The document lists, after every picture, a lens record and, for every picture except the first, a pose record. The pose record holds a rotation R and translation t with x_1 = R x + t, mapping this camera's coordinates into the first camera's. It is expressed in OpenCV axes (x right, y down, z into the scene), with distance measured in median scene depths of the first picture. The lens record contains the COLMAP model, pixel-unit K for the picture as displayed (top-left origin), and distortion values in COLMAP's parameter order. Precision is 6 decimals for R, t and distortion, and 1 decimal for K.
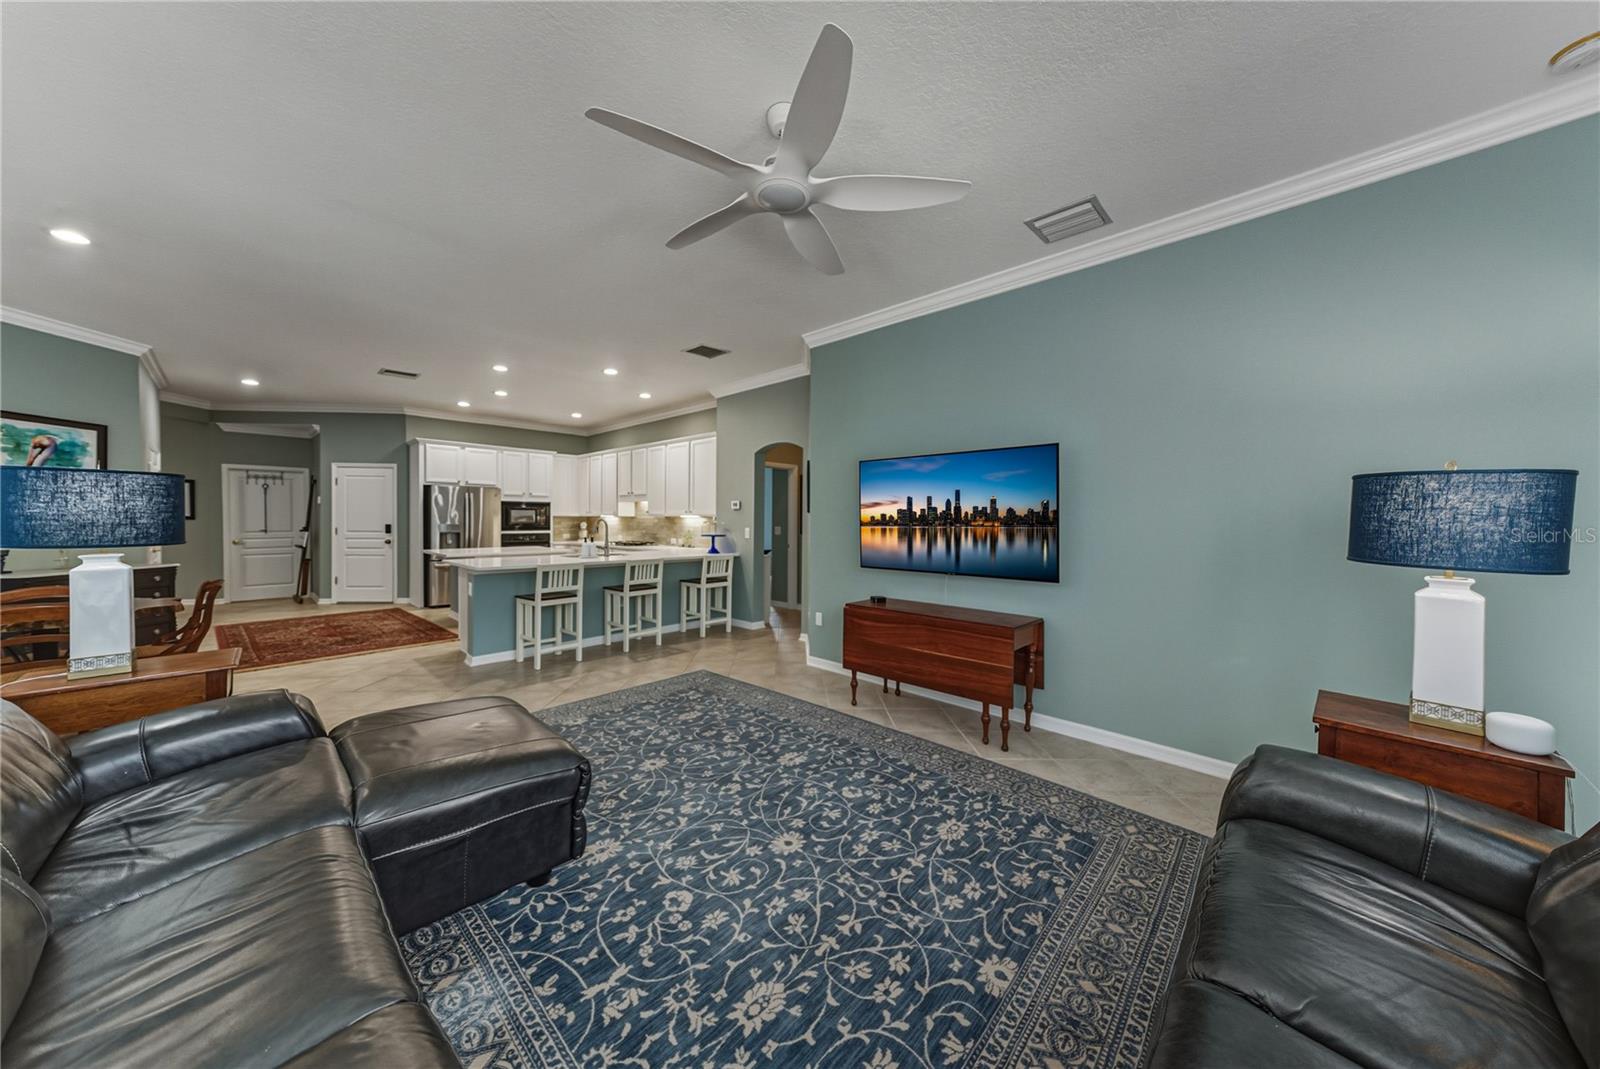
lens RADIAL K [[540.9, 0, 805.7], [0, 540.9, 525.7], [0, 0, 1]] dist [0.009321, 0.005001]
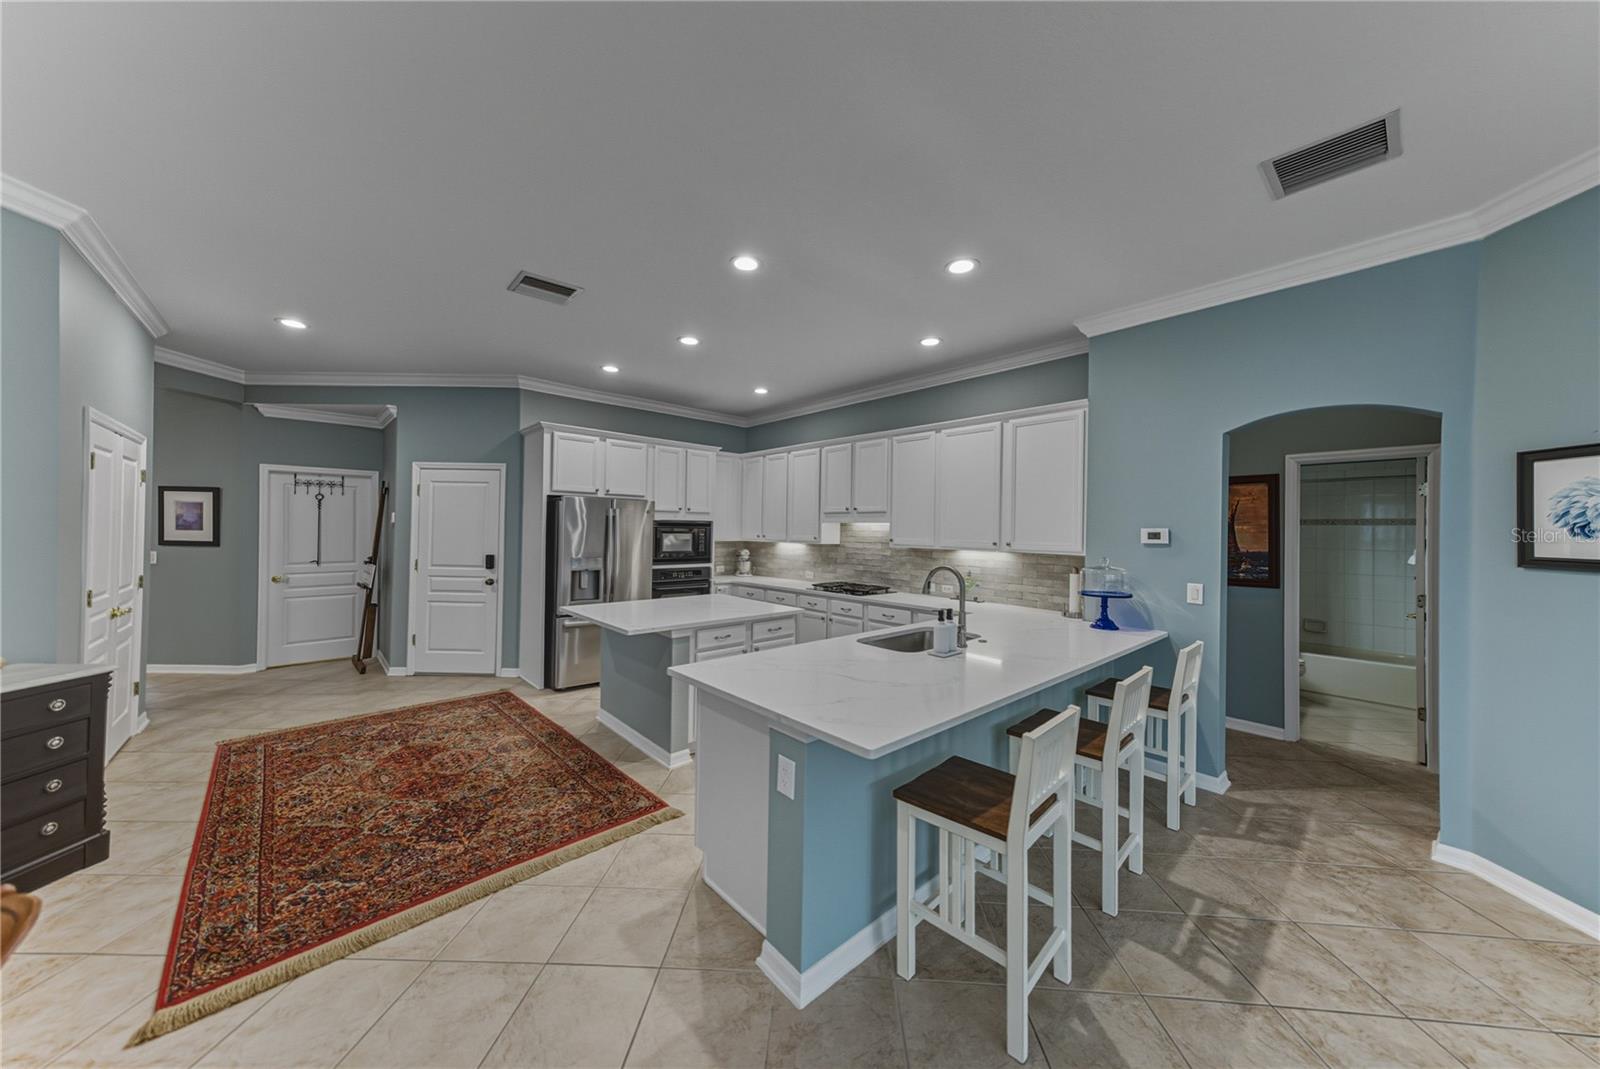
lens RADIAL K [[540.9, 0, 805.7], [0, 540.9, 525.7], [0, 0, 1]] dist [0.009321, 0.005001]
pose [[0.997772, 0.007095, -0.066331, -0.555675], [-0.008504, 0.999744, -0.020976, -0.044958], [0.066165, 0.021494, 0.997577, 0.599509]]
